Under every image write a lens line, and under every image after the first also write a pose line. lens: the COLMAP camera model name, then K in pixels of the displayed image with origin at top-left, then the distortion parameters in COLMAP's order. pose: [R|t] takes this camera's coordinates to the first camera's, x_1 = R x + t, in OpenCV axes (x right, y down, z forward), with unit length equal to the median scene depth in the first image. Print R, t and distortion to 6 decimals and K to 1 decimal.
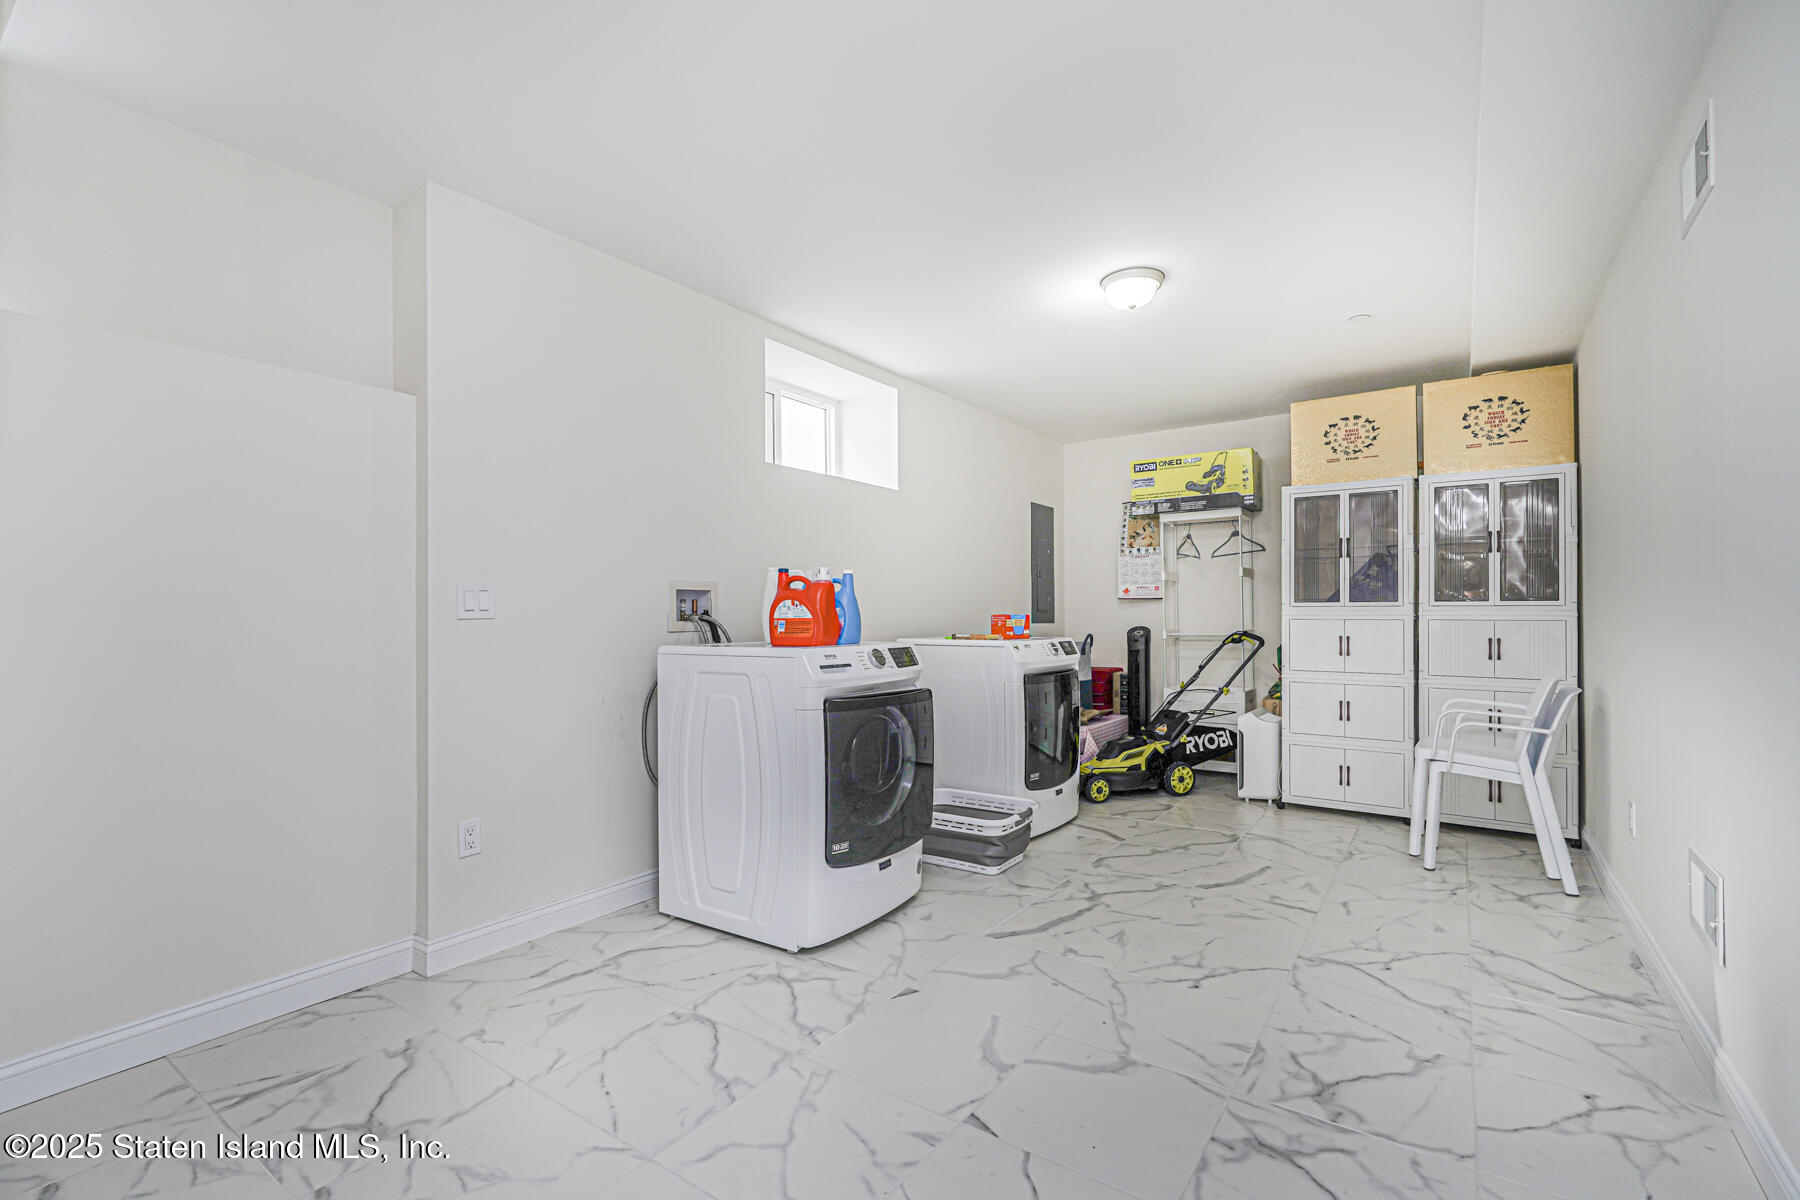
lens RADIAL K [[807.7, 0, 903.4], [0, 807.7, 605.3], [0, 0, 1]] dist [-0.011420, 0.005049]
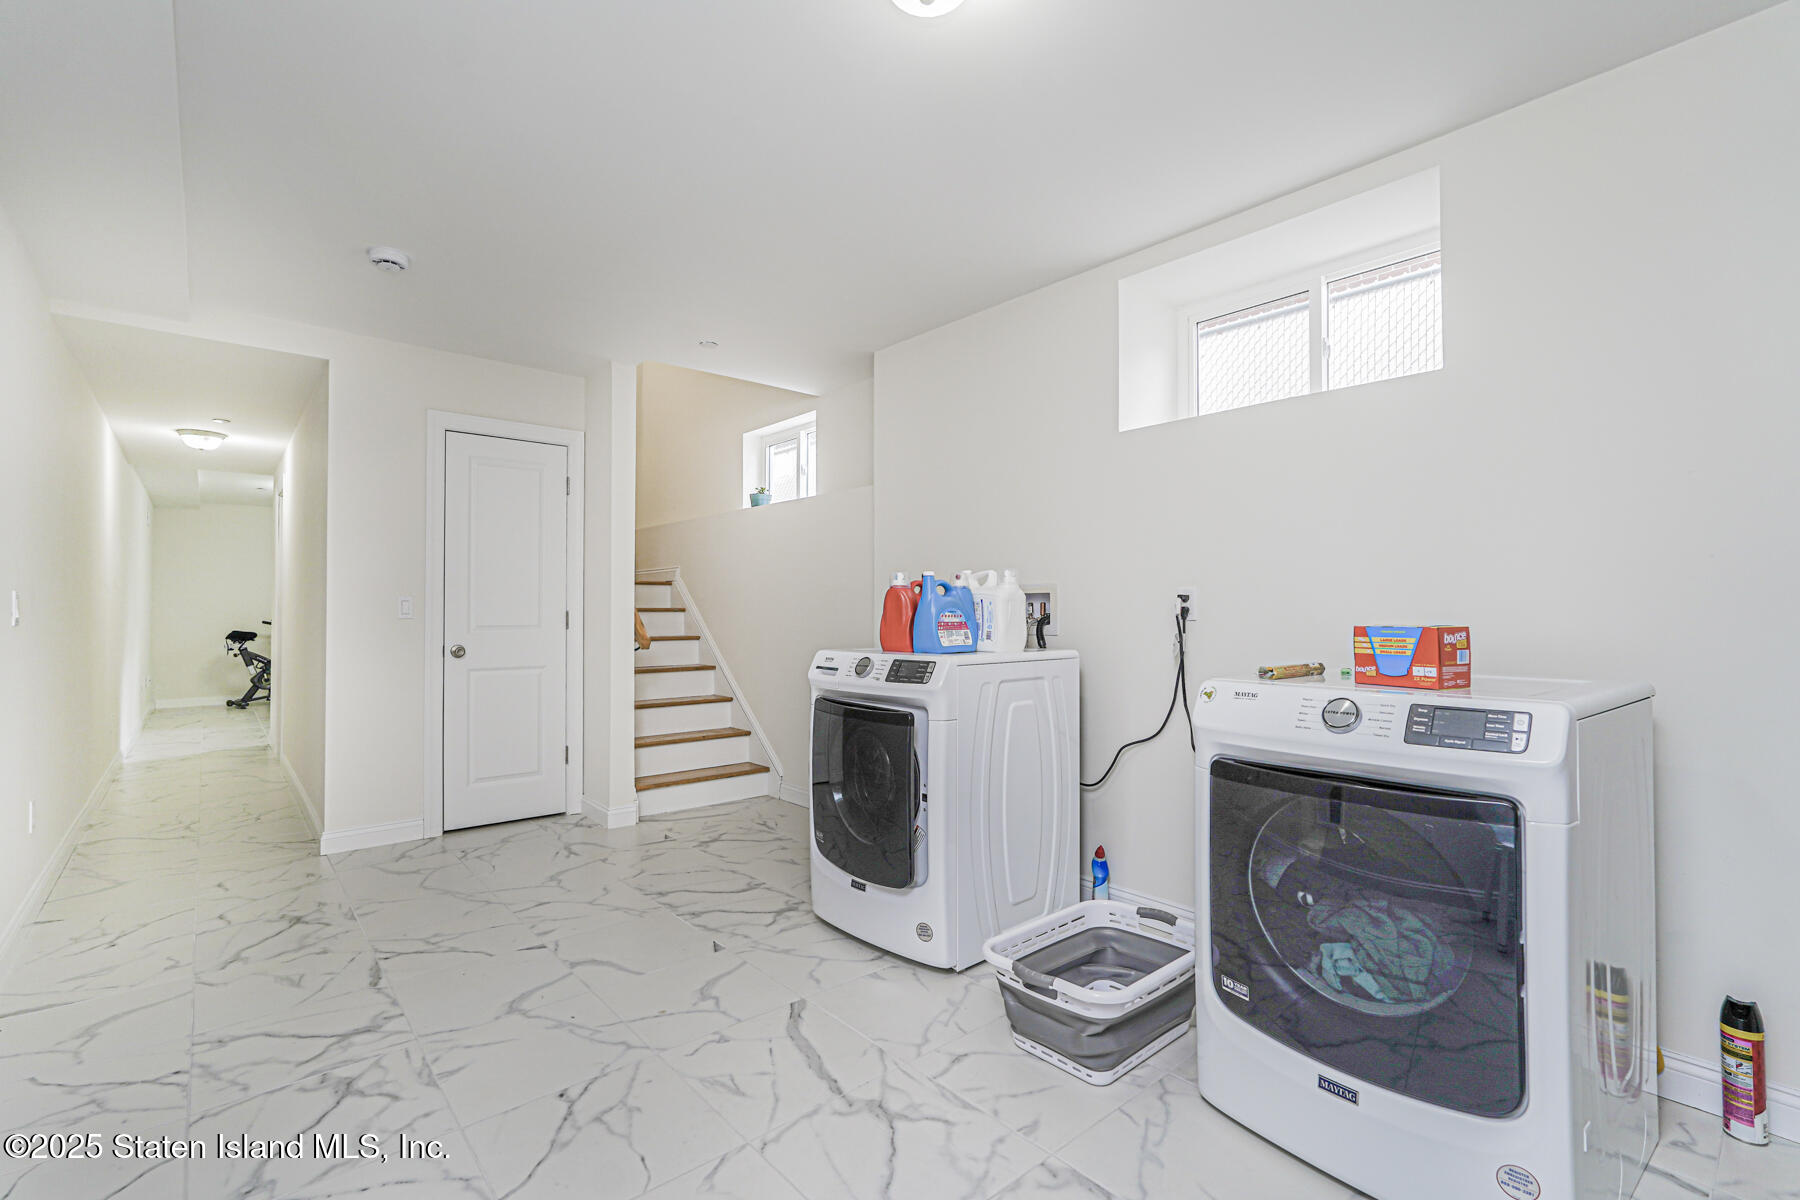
lens RADIAL K [[807.7, 0, 885.4], [0, 807.7, 594.9], [0, 0, 1]] dist [-0.011420, 0.005049]
pose [[-0.260240, -0.016735, -0.965399, 0.785599], [0.015090, 0.999657, -0.021396, 0.001491], [0.965426, -0.020136, -0.259898, 1.134923]]
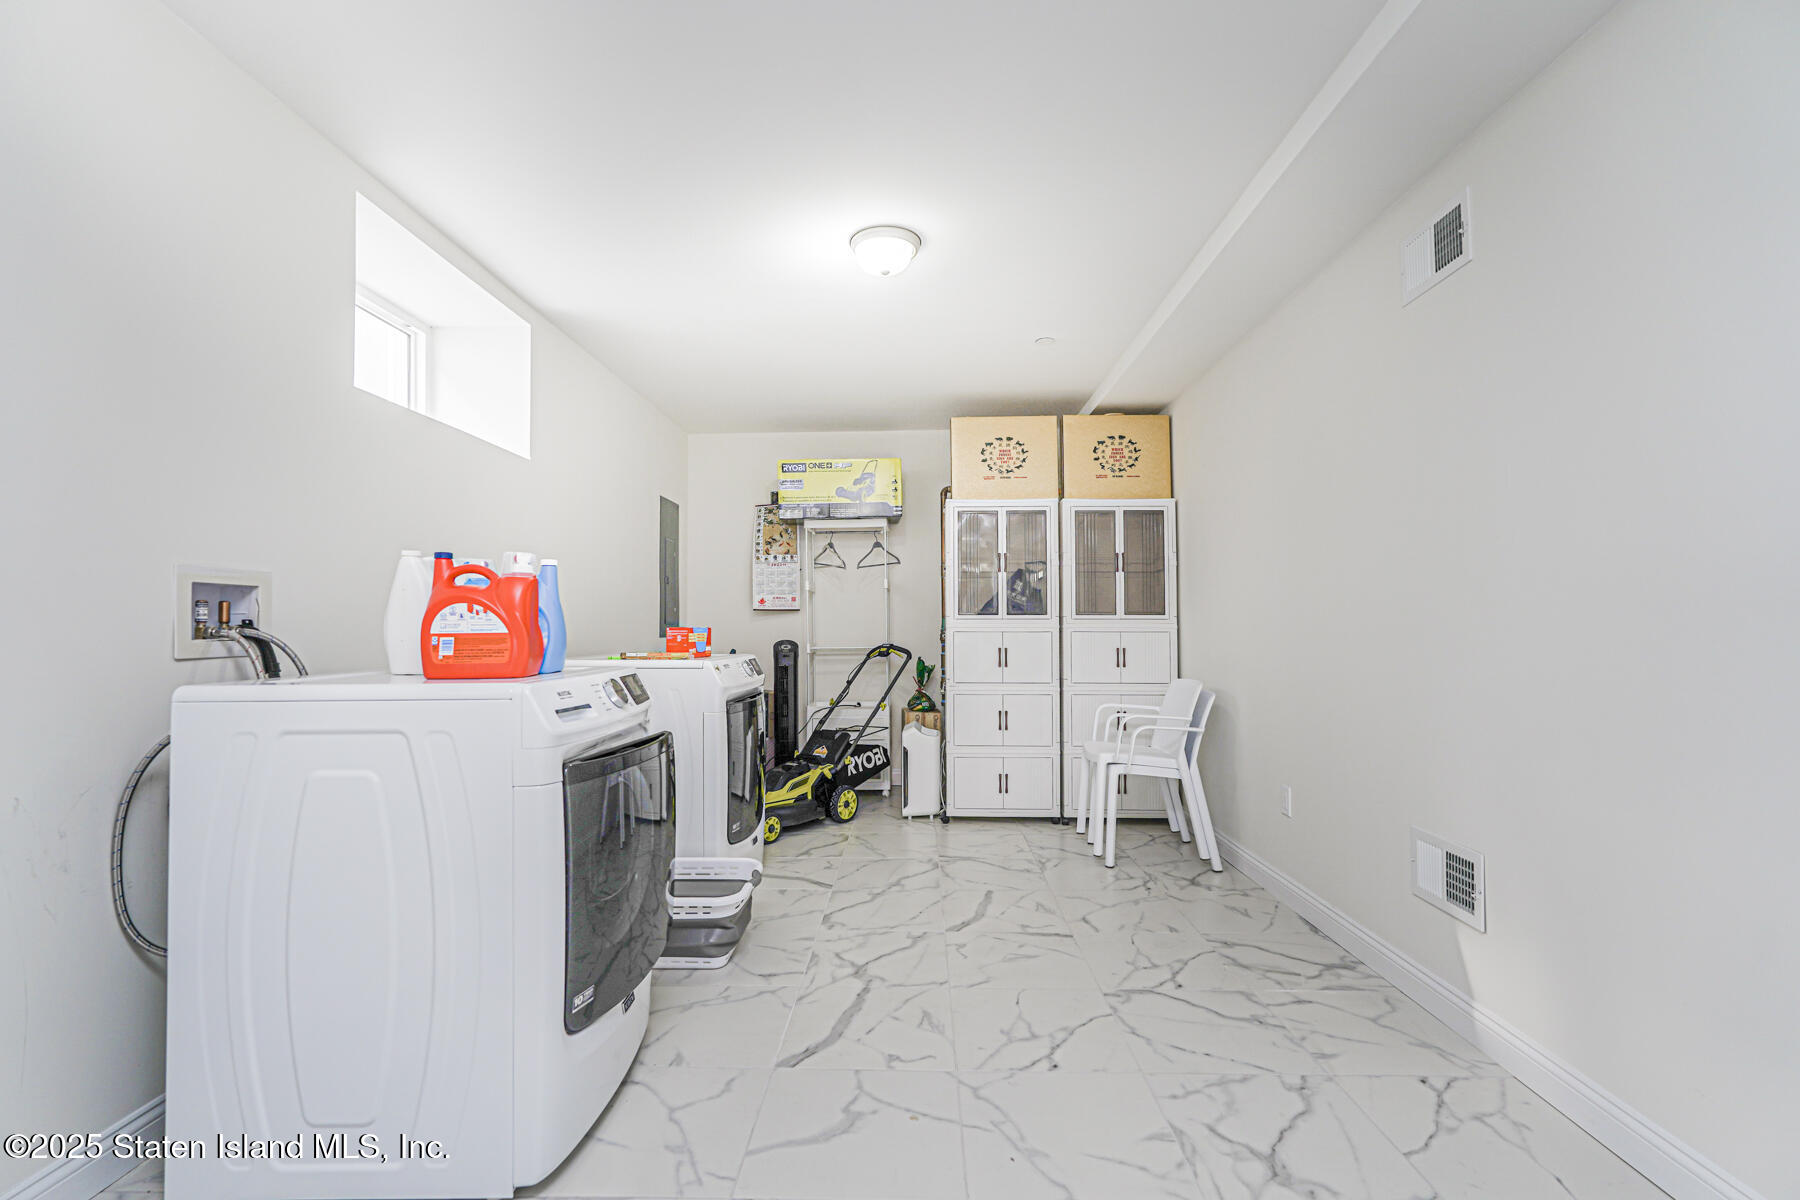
lens RADIAL K [[807.7, 0, 897.3], [0, 807.7, 604.7], [0, 0, 1]] dist [-0.011420, 0.005049]
pose [[0.835220, 0.014423, 0.549727, -0.184226], [-0.005172, 0.999818, -0.018374, 0.003444], [-0.549892, 0.012503, 0.835143, 0.281128]]
